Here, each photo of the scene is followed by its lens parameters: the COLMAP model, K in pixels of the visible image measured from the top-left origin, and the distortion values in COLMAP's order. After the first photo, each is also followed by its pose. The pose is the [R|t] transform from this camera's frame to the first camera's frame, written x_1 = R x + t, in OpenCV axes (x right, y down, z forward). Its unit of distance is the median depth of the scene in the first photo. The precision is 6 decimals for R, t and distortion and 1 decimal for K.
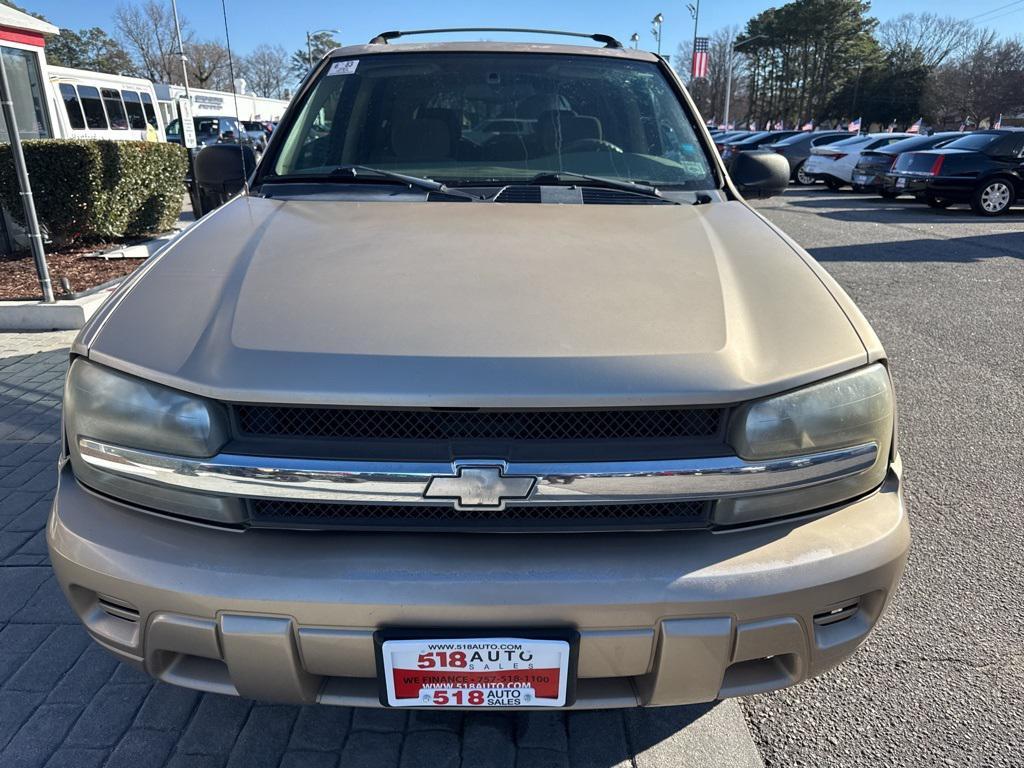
lens RADIAL K [[728.3, 0, 527.6], [0, 728.3, 388.7], [0, 0, 1]] dist [0.025611, -0.028197]
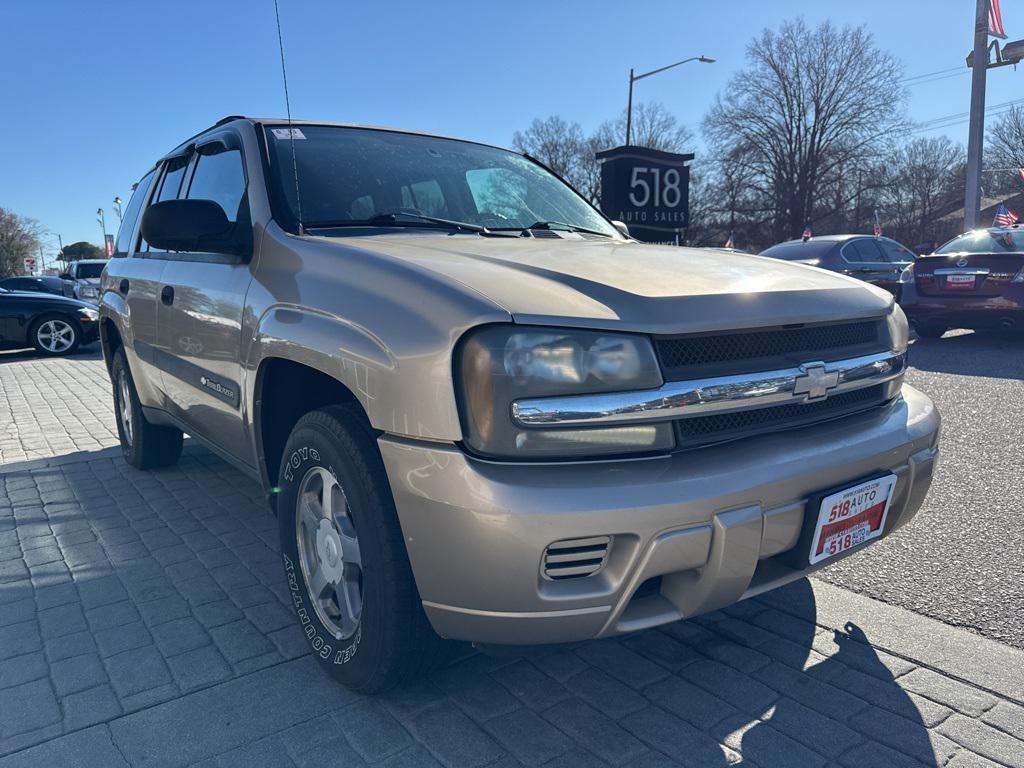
lens RADIAL K [[728.3, 0, 501.2], [0, 728.3, 389.3], [0, 0, 1]] dist [0.025611, -0.028197]
pose [[0.819364, -0.117431, 0.561117, -1.104194], [0.222286, 0.967299, -0.122153, 0.154899], [-0.528423, 0.224816, 0.818674, 0.172241]]
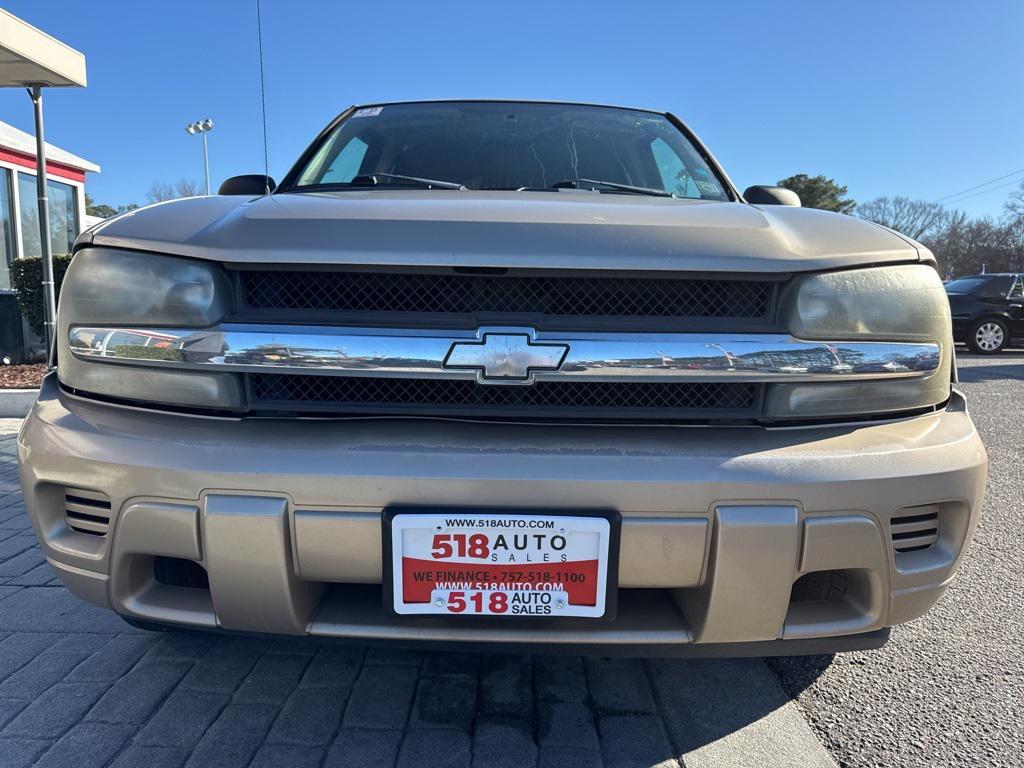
lens RADIAL K [[728.3, 0, 524.5], [0, 728.3, 387.8], [0, 0, 1]] dist [0.025611, -0.028197]
pose [[0.999962, 0.004838, -0.007213, -0.030756], [-0.006299, 0.975771, -0.218703, 0.313139], [0.005981, 0.218740, 0.975765, 0.111302]]
